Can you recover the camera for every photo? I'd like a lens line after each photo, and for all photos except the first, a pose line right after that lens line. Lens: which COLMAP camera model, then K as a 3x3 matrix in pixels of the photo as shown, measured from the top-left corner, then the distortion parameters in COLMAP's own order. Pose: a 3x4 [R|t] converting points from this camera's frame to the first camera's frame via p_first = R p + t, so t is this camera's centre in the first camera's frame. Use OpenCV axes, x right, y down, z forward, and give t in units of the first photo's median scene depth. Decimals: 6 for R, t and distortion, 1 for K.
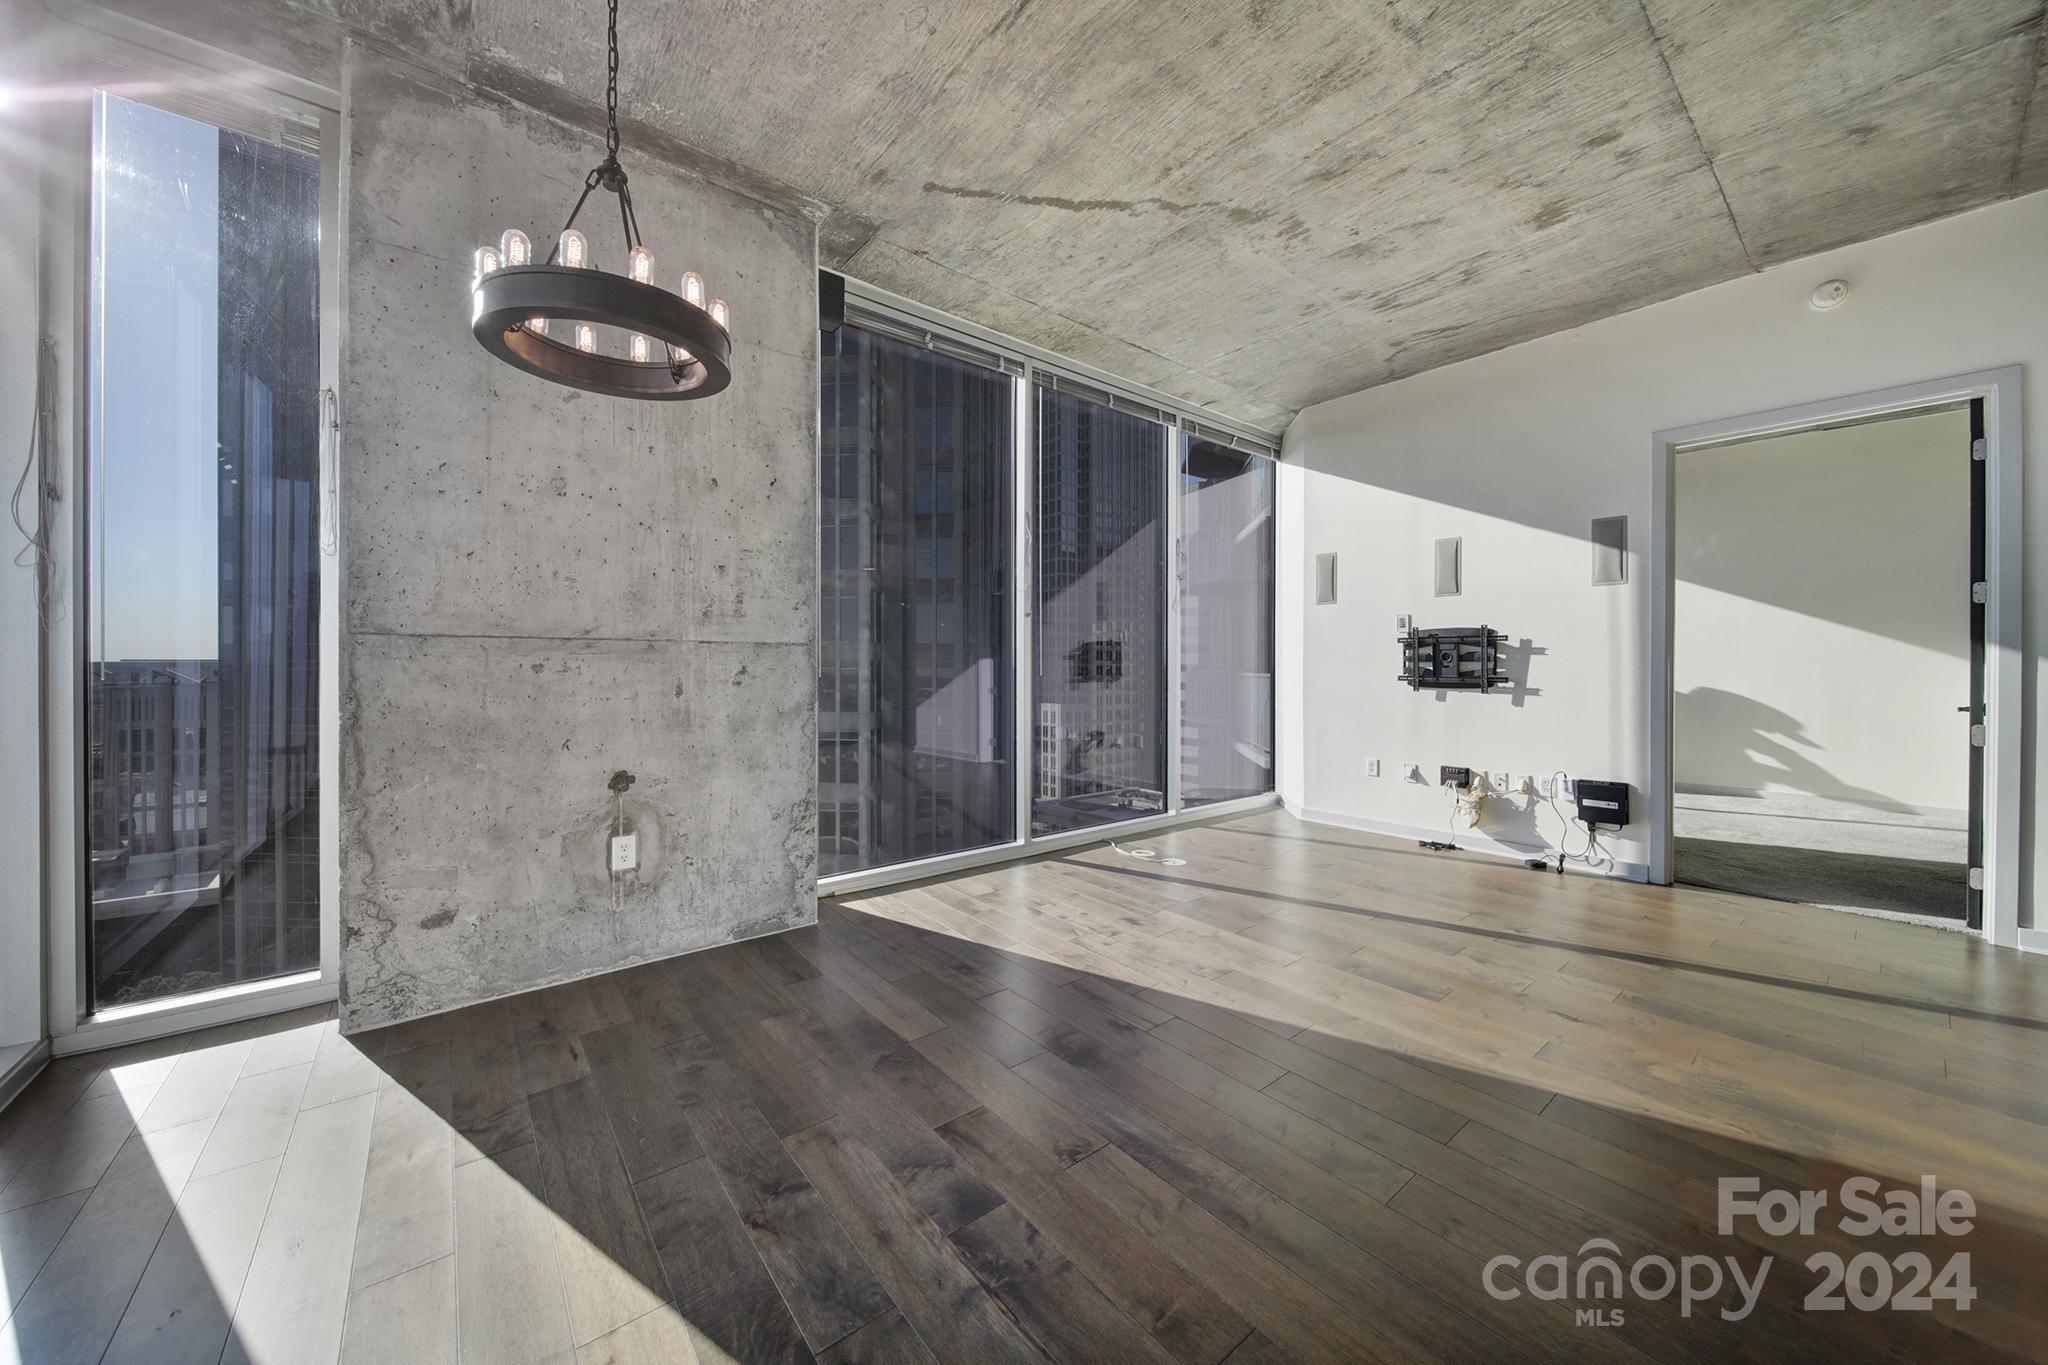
lens RADIAL K [[720.1, 0, 1019.0], [0, 720.1, 665.9], [0, 0, 1]] dist [0.000792, -0.001826]
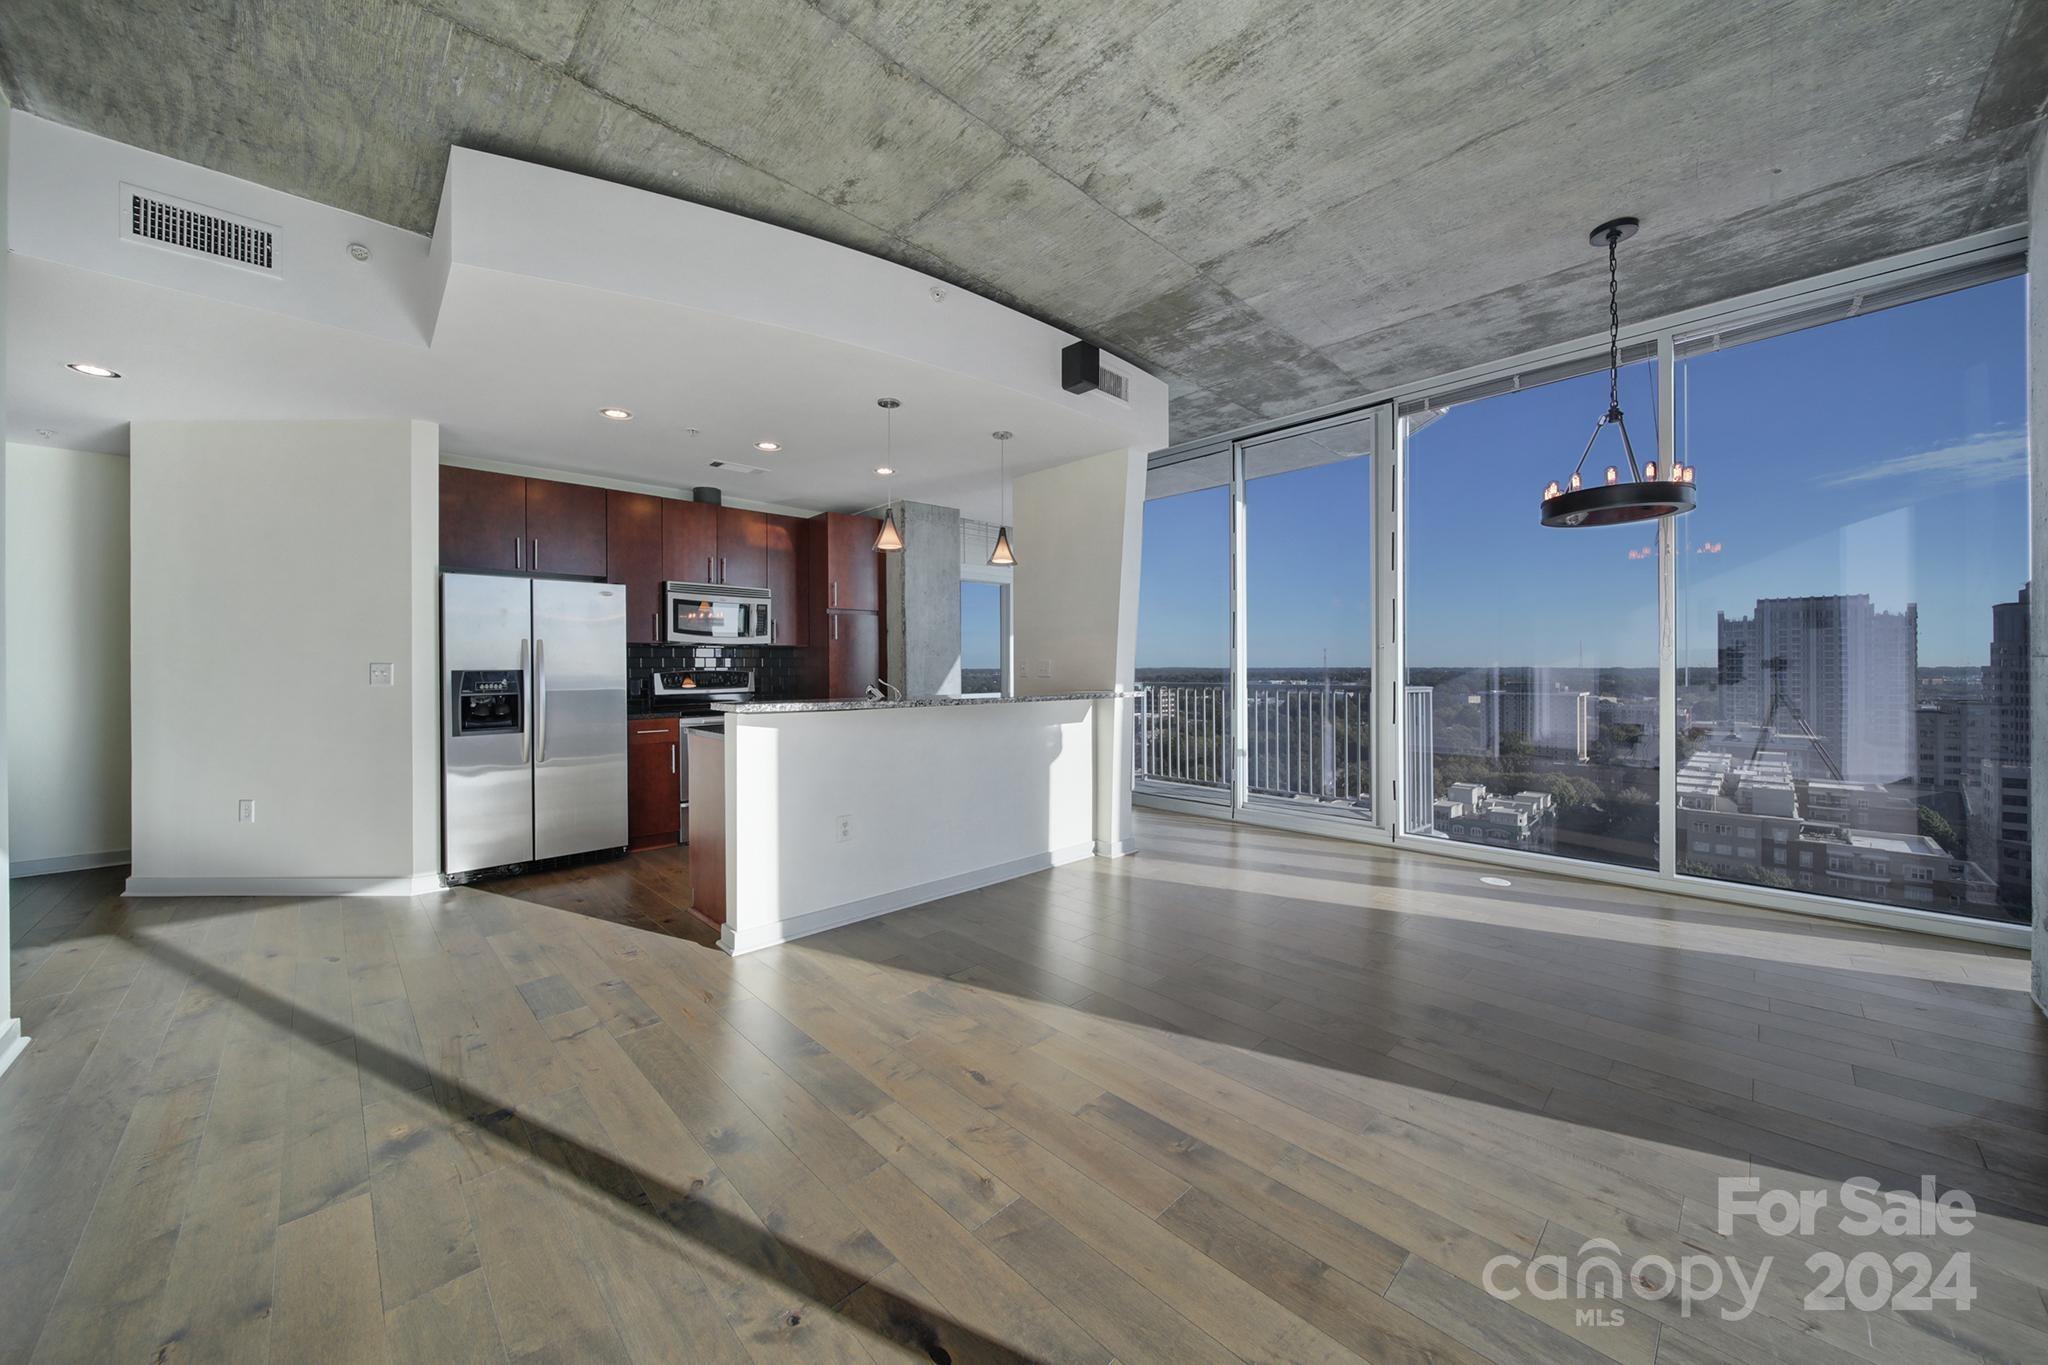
lens RADIAL K [[720.1, 0, 1023.6], [0, 720.1, 663.6], [0, 0, 1]] dist [0.000792, -0.001826]
pose [[-0.995347, 0.002097, -0.096328, 0.637858], [0.002405, 0.999992, -0.003085, -0.025909], [0.096320, -0.003303, -0.995345, 1.537707]]
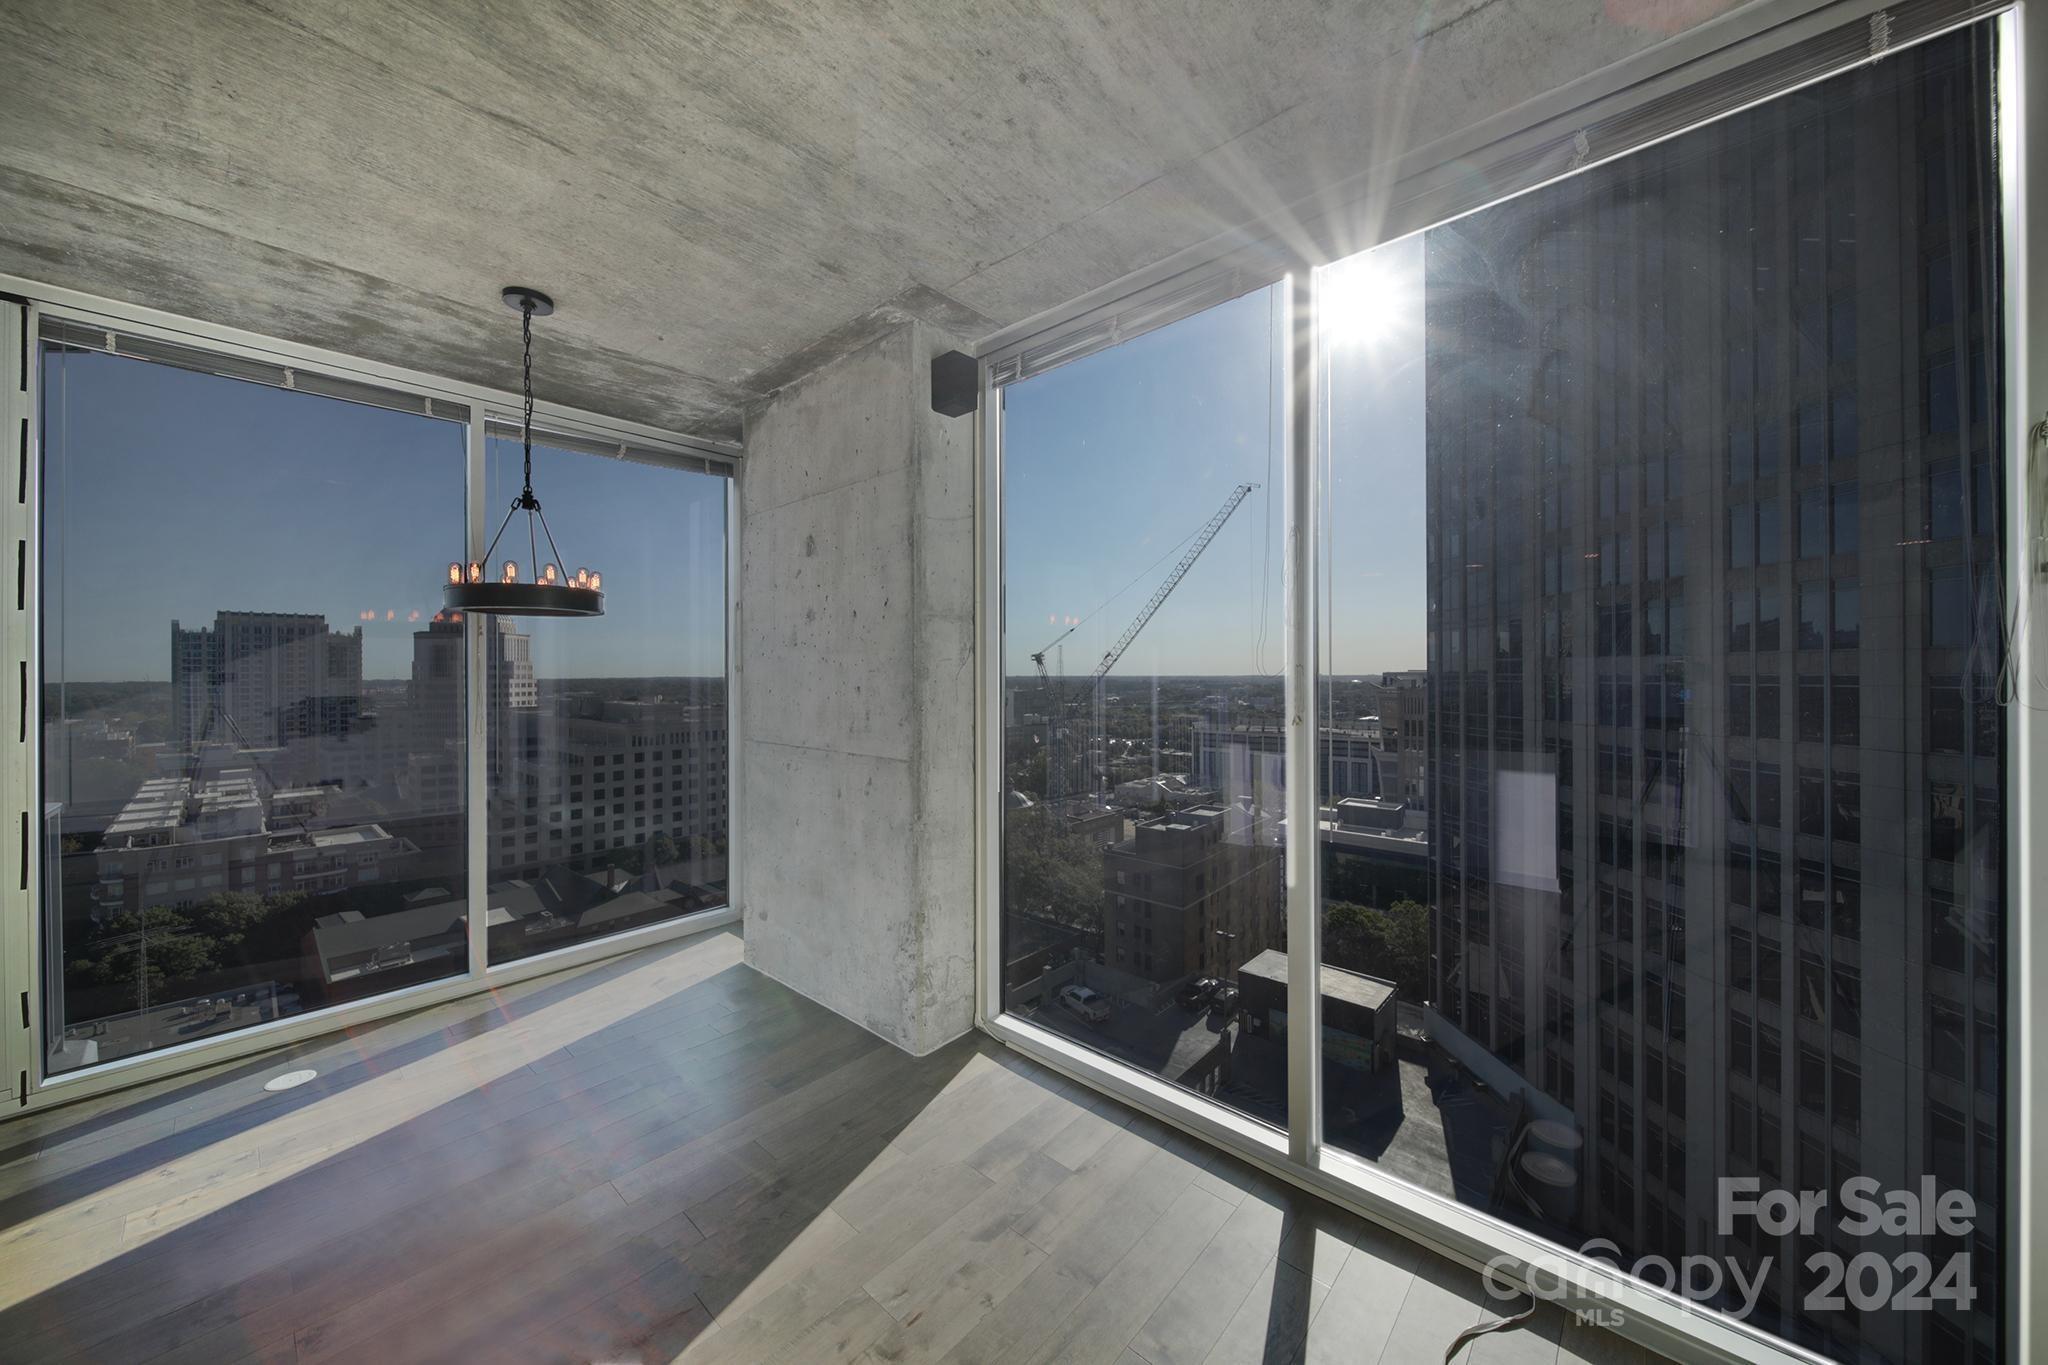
lens RADIAL K [[720.1, 0, 1022.5], [0, 720.1, 675.5], [0, 0, 1]] dist [0.000792, -0.001826]
pose [[0.163244, 0.000835, -0.986585, 0.732642], [0.004807, 0.999987, 0.001641, -0.156926], [0.986574, -0.005011, 0.163238, 1.067061]]
